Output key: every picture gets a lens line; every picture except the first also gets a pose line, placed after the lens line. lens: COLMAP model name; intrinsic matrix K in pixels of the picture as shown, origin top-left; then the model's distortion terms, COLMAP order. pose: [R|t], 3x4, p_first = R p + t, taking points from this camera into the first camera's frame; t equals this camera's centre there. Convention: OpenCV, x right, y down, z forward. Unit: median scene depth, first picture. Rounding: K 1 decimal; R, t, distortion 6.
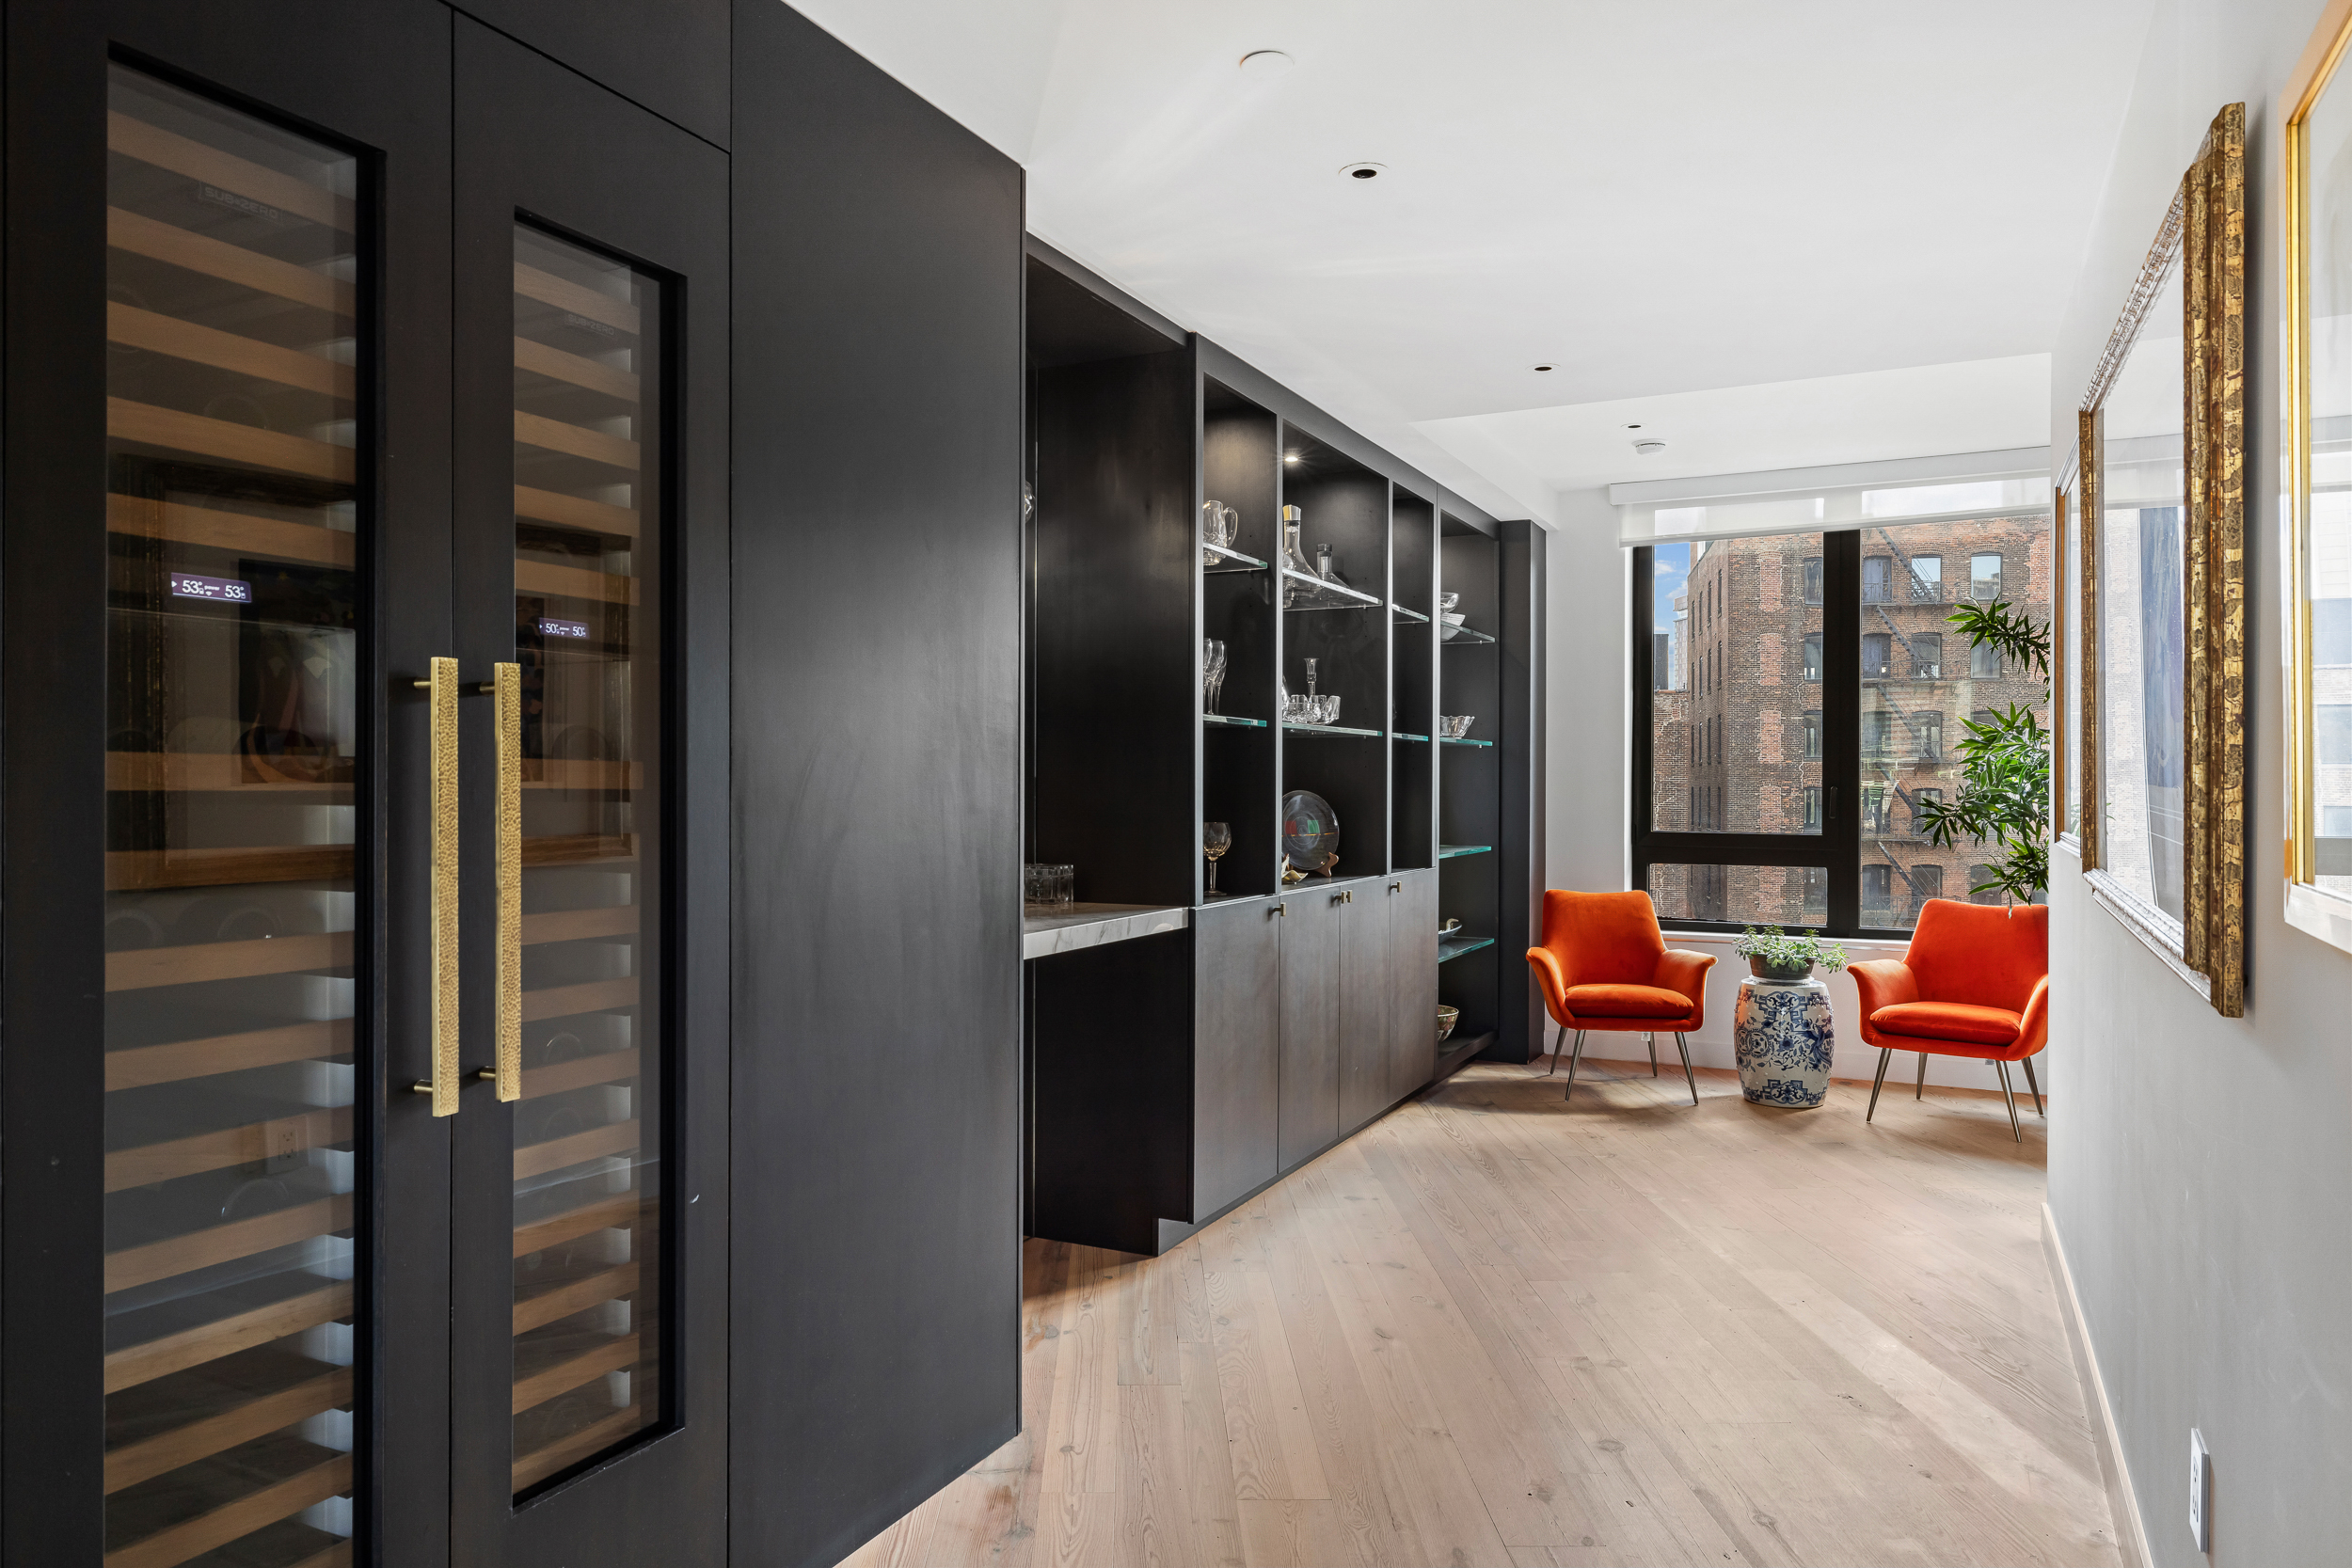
lens RADIAL K [[1569.4, 0, 1159.4], [0, 1569.4, 777.5], [0, 0, 1]] dist [0.012456, 0.001515]
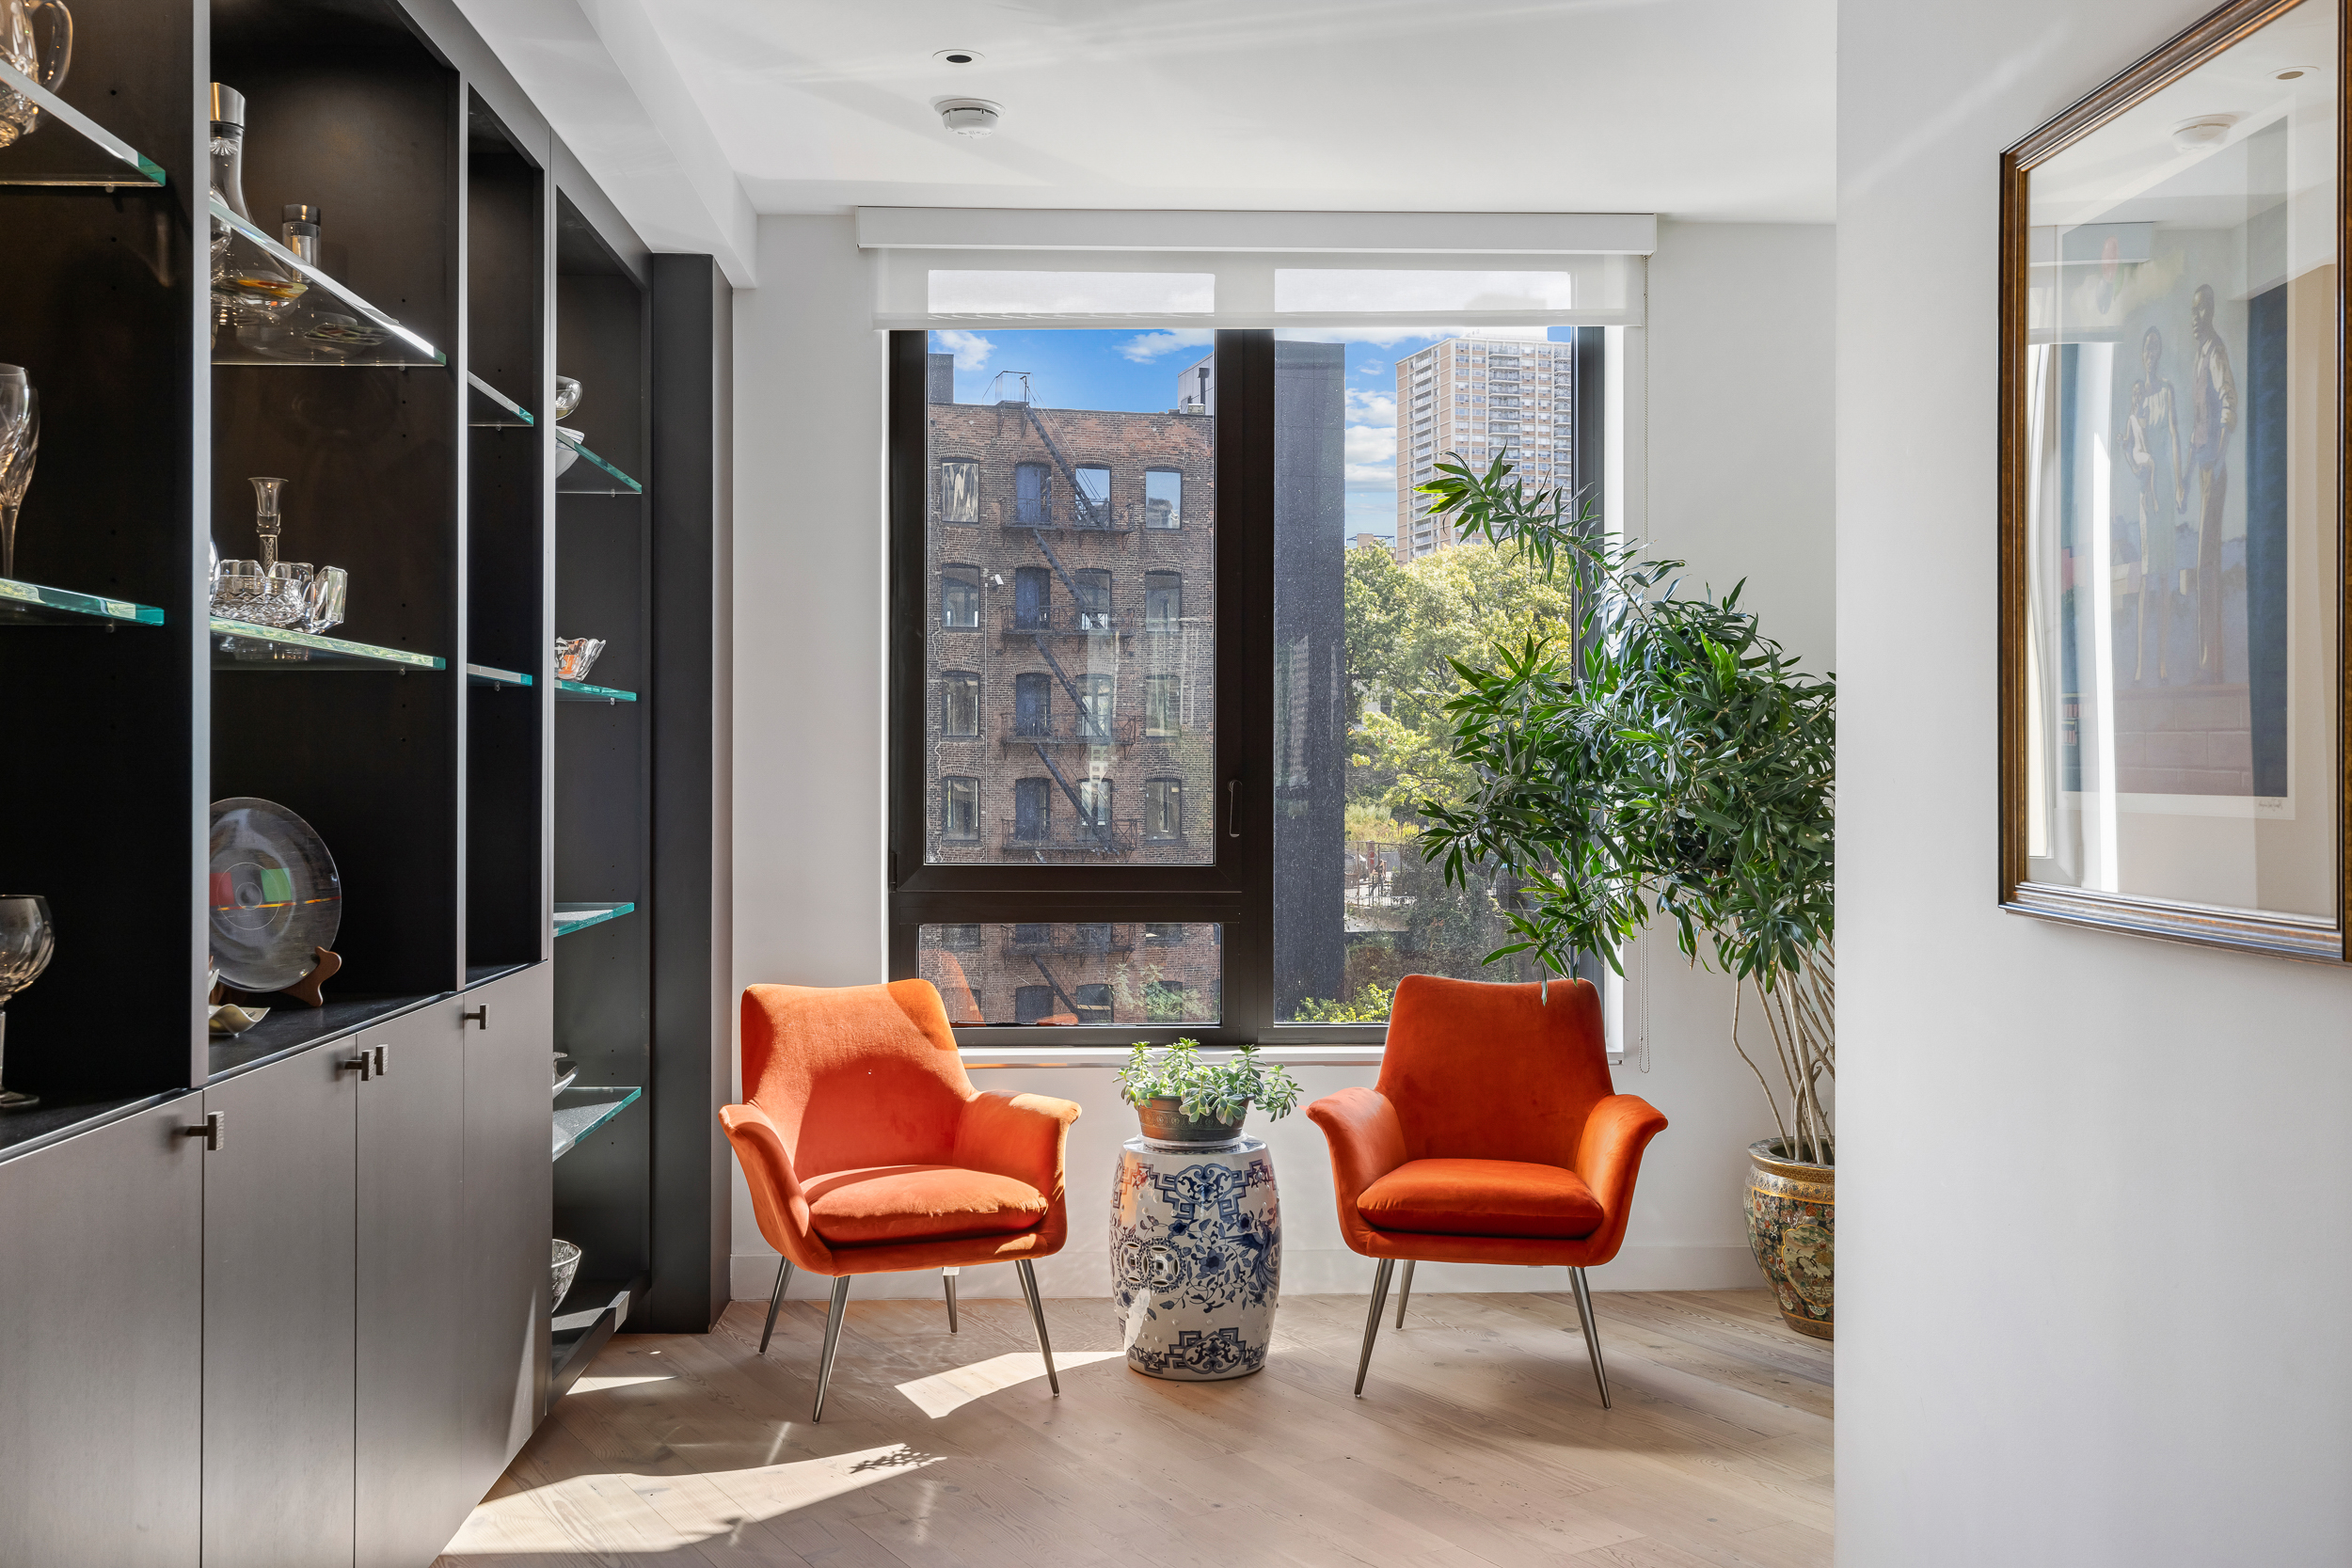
lens RADIAL K [[2316.5, 0, 1173.9], [0, 2316.5, 760.6], [0, 0, 1]] dist [-0.007515, 0.000000]
pose [[0.881643, -0.001270, 0.471916, 0.016390], [0.001797, 0.999998, -0.000665, -0.000372], [-0.471914, 0.001435, 0.881643, 0.312516]]
